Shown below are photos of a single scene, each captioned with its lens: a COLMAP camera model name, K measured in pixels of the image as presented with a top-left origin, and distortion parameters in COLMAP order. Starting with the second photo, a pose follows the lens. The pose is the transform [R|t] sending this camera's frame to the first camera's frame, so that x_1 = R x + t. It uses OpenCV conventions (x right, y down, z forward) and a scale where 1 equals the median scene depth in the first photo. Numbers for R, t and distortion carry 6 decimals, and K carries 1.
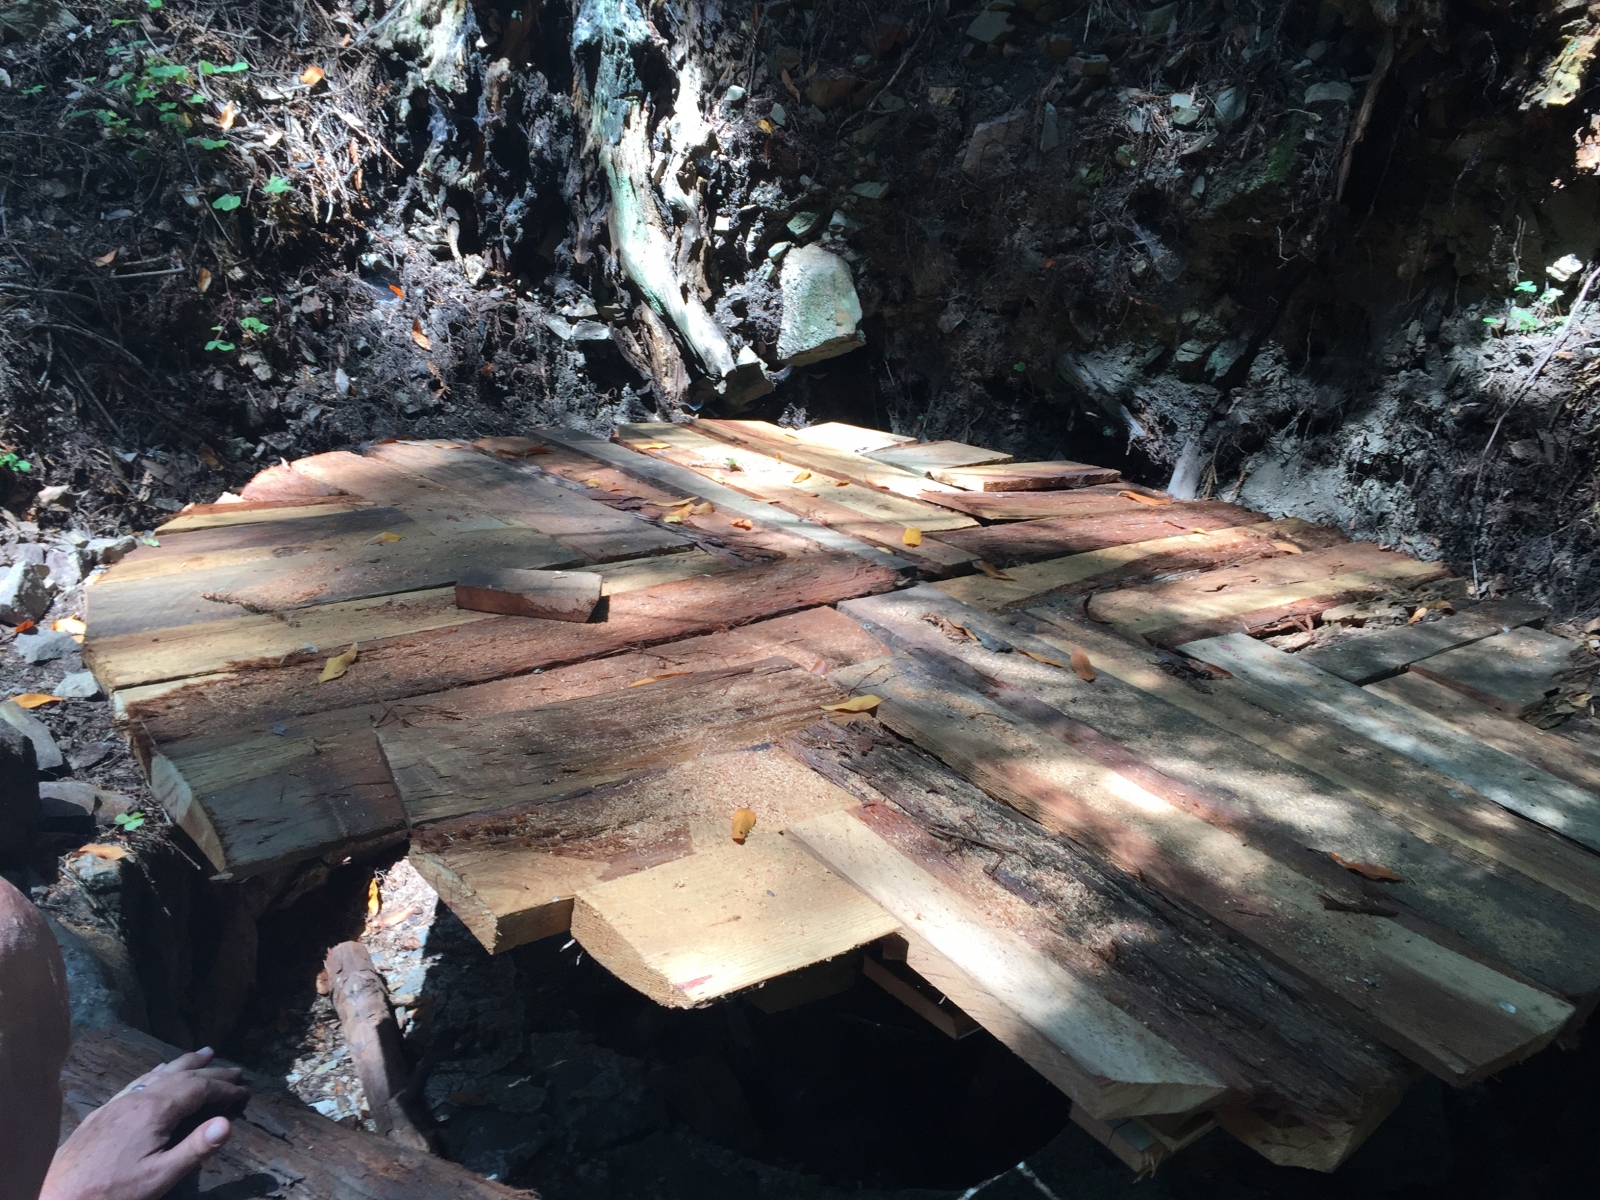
lens RADIAL K [[1341.4, 0, 816.7], [0, 1341.4, 595.8], [0, 0, 1]] dist [0.067834, -0.069284]
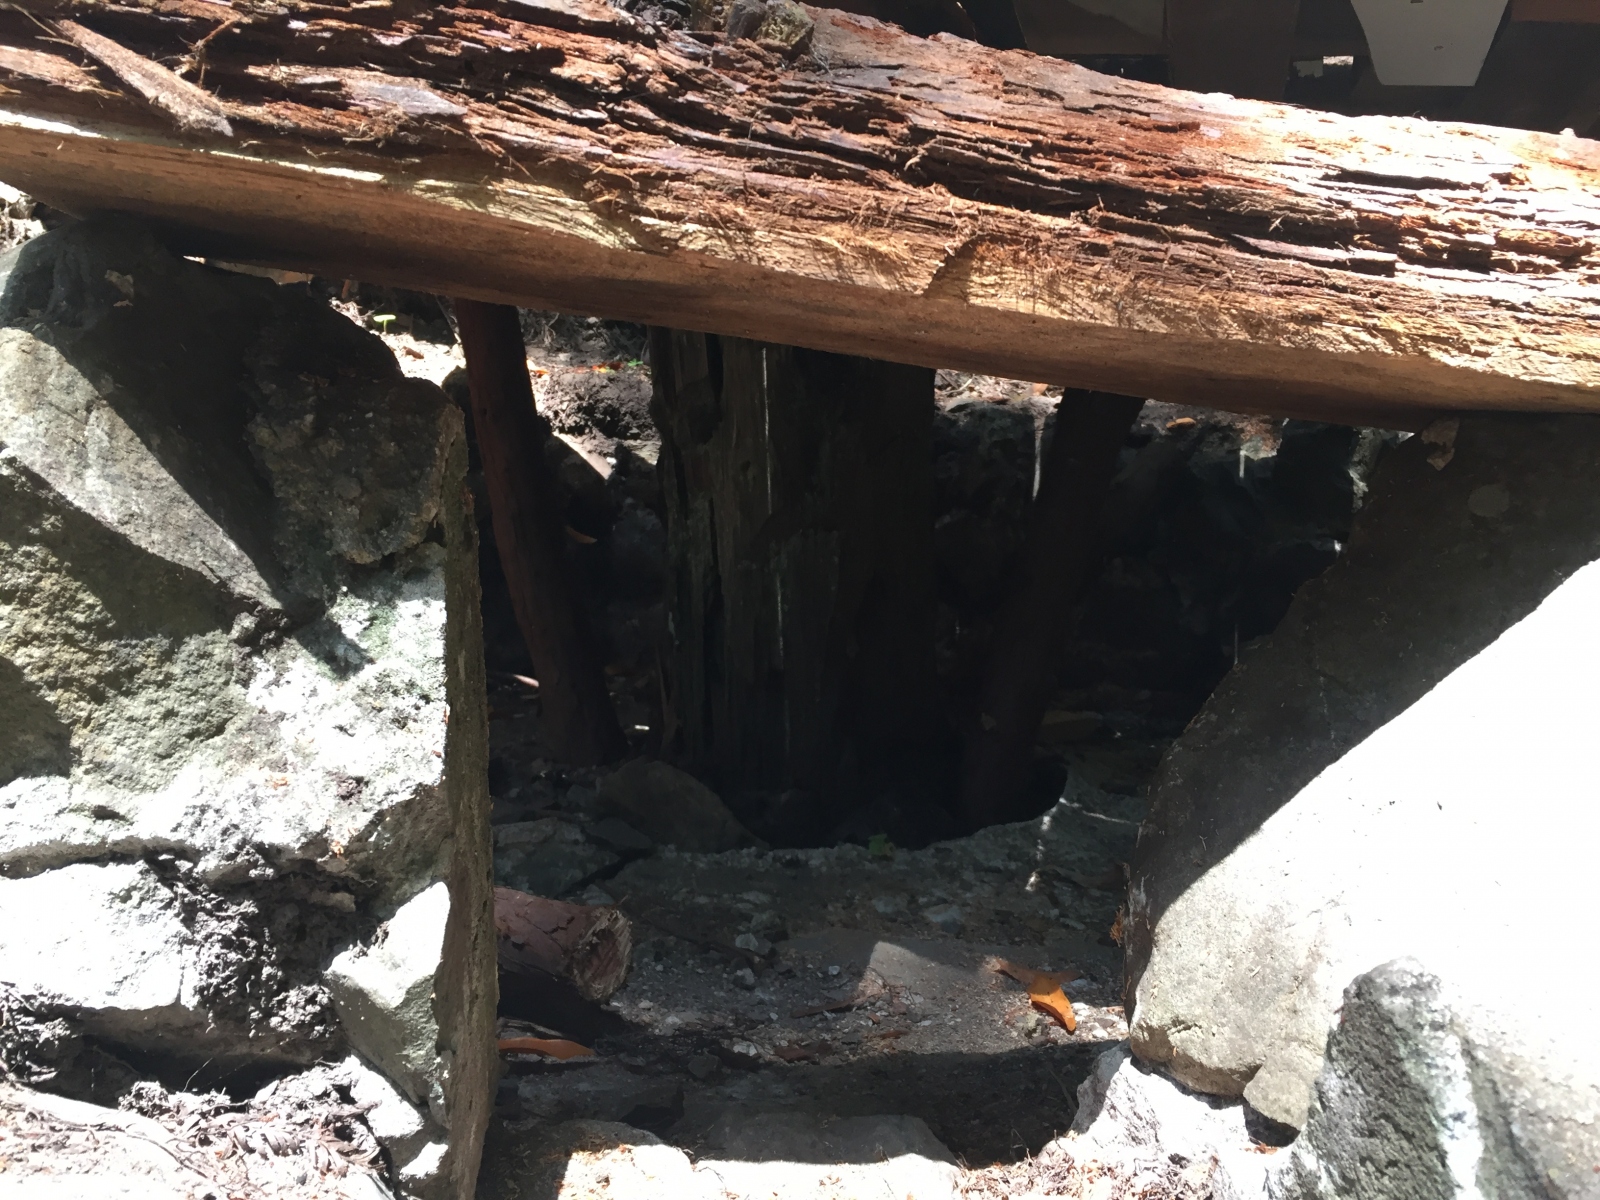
lens RADIAL K [[1356.8, 0, 804.8], [0, 1356.8, 597.3], [0, 0, 1]] dist [0.083608, -0.108358]
pose [[0.836302, -0.081954, 0.542110, -0.263271], [0.226650, 0.952001, -0.205727, 0.284276], [-0.499229, 0.294919, 0.814735, 0.250602]]
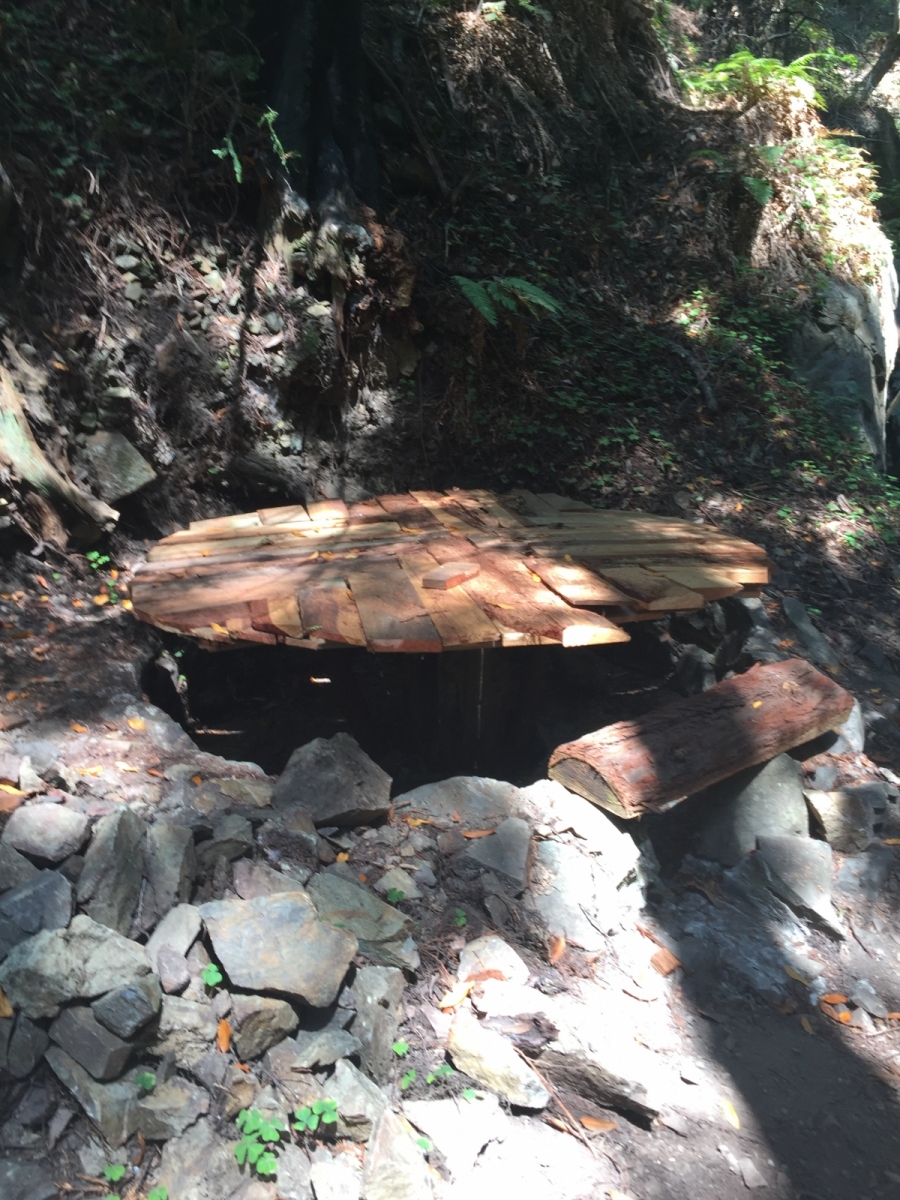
lens RADIAL K [[1006.1, 0, 466.1], [0, 1006.1, 613.6], [0, 0, 1]] dist [0.067834, -0.069284]
pose [[0.460947, -0.360538, 0.810889, -0.897171], [0.361865, 0.910696, 0.199214, -0.148617], [-0.810297, 0.201605, 0.550249, 0.013915]]
